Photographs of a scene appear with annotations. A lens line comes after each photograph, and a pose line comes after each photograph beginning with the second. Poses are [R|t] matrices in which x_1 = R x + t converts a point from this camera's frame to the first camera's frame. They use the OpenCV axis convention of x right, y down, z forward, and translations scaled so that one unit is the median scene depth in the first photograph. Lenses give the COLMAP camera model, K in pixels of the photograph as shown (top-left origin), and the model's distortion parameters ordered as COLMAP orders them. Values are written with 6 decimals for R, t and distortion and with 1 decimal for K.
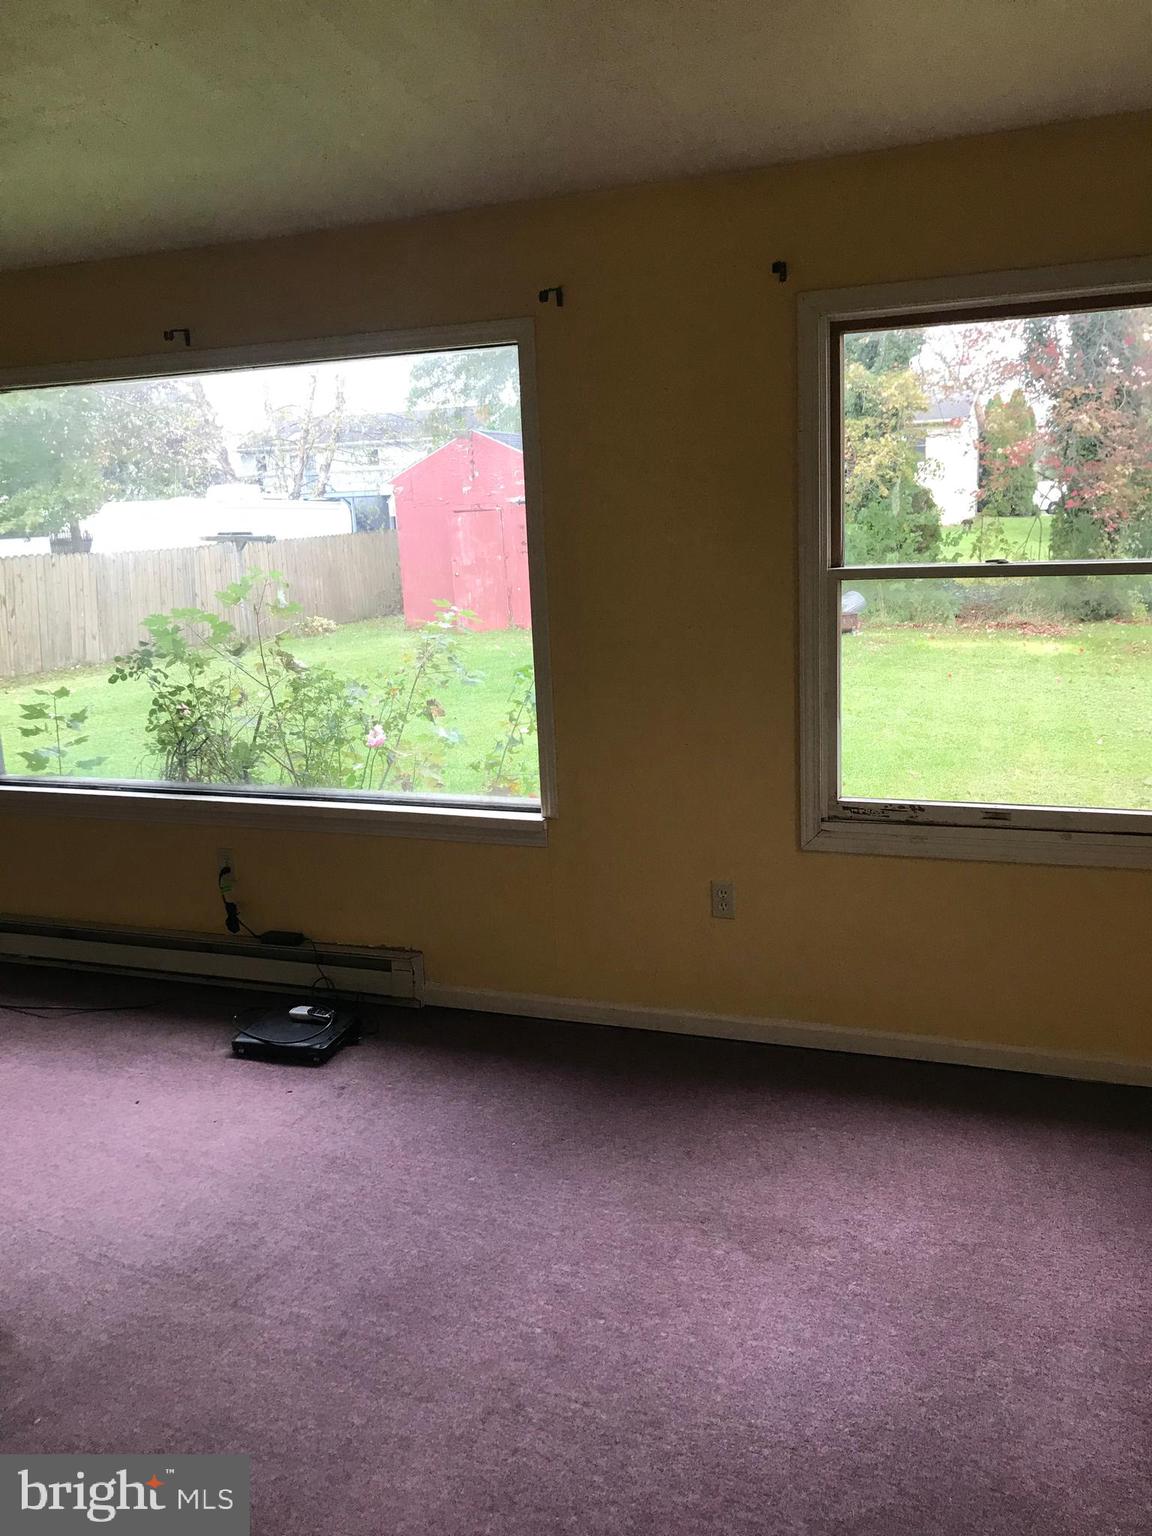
lens RADIAL K [[1239.4, 0, 576.0], [0, 1239.4, 768.0], [0, 0, 1]] dist [0.131159, -0.362955]
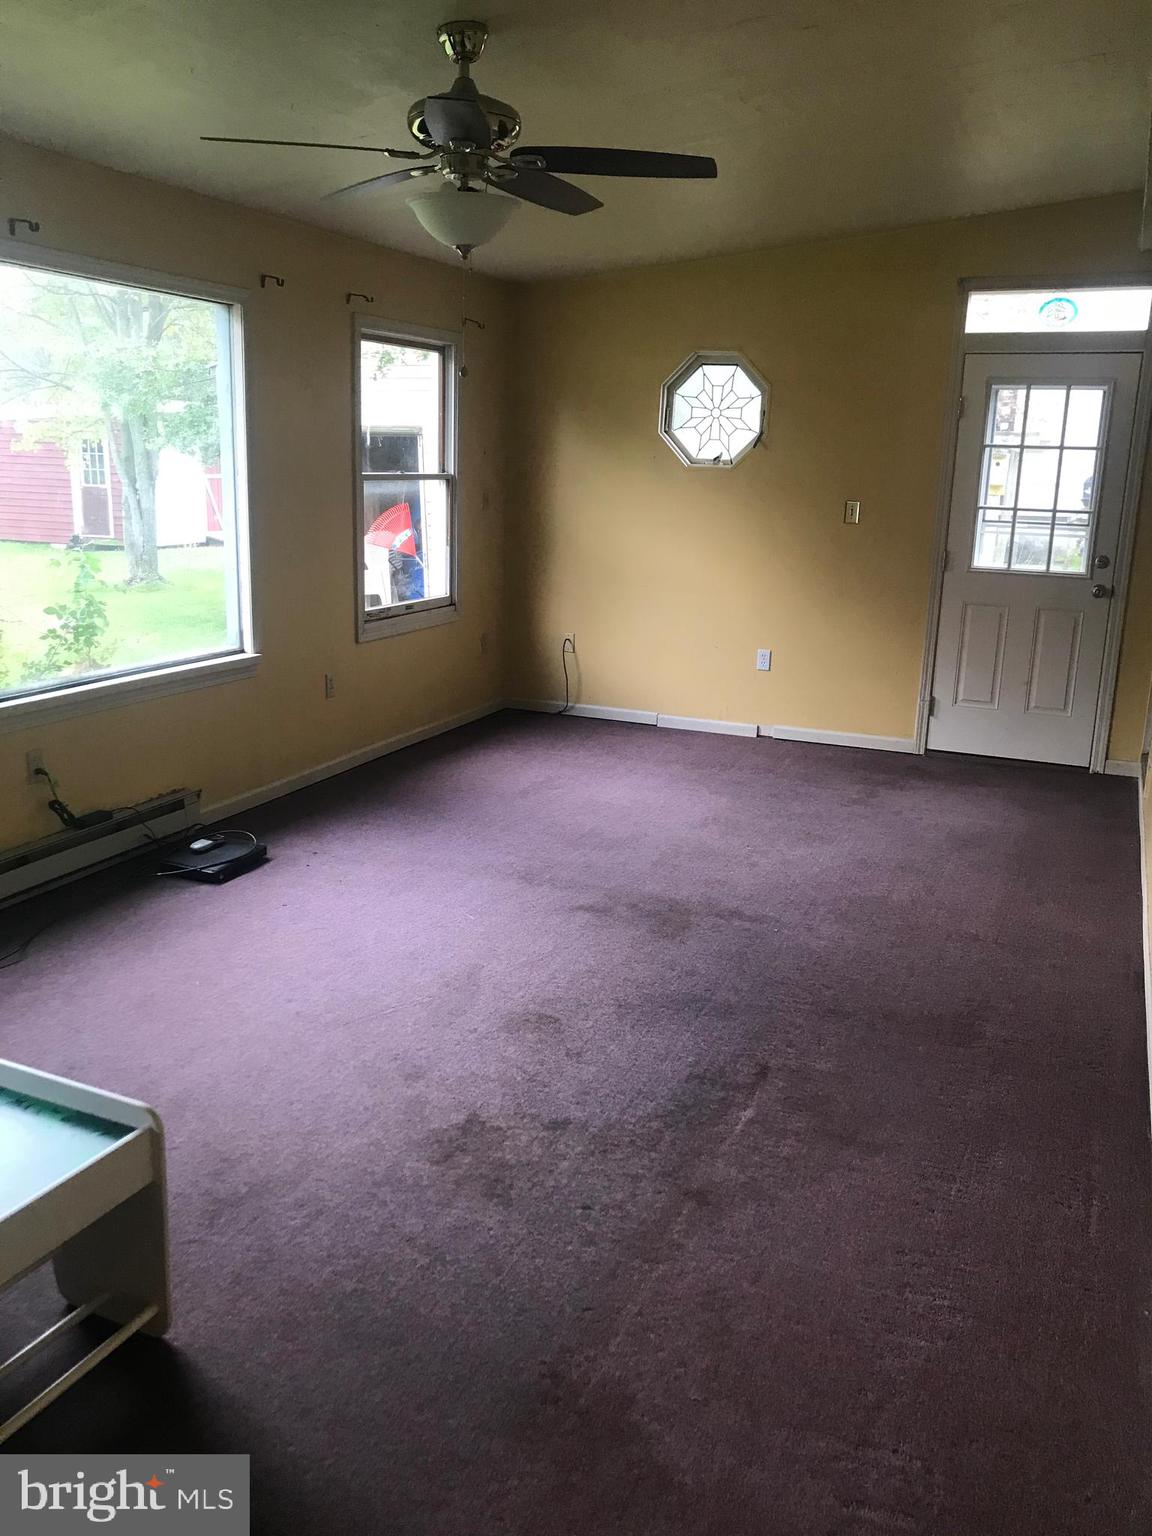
lens RADIAL K [[1239.4, 0, 576.0], [0, 1239.4, 768.0], [0, 0, 1]] dist [0.131159, -0.362955]
pose [[0.028851, -0.200924, 0.979182, -1.319800], [0.176209, 0.965271, 0.192878, -0.039444], [-0.983930, 0.166976, 0.063253, 0.553212]]
